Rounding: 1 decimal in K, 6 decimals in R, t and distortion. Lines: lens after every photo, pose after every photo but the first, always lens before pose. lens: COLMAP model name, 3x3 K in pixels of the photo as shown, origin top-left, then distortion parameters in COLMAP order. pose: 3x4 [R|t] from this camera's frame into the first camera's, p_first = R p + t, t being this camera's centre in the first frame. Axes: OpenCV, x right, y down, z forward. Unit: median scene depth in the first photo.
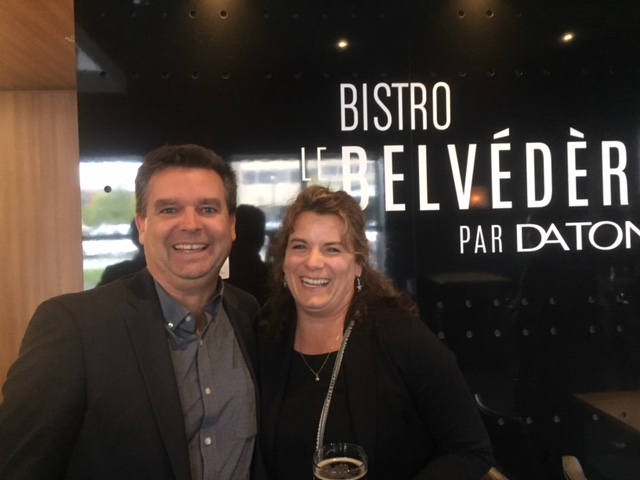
lens RADIAL K [[564.5, 0, 318.8], [0, 564.5, 238.0], [0, 0, 1]] dist [0.060365, -0.108101]
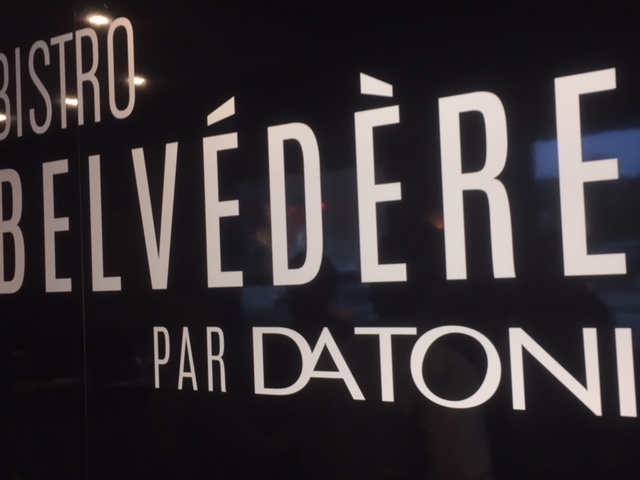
lens RADIAL K [[869.3, 0, 320.0], [0, 869.3, 237.0], [0, 0, 1]] dist [0.036163, 0.000000]
pose [[0.781666, -0.028862, -0.623029, 0.785640], [0.015963, 0.999527, -0.026276, -0.072004], [0.623493, 0.010594, 0.781757, 0.540458]]
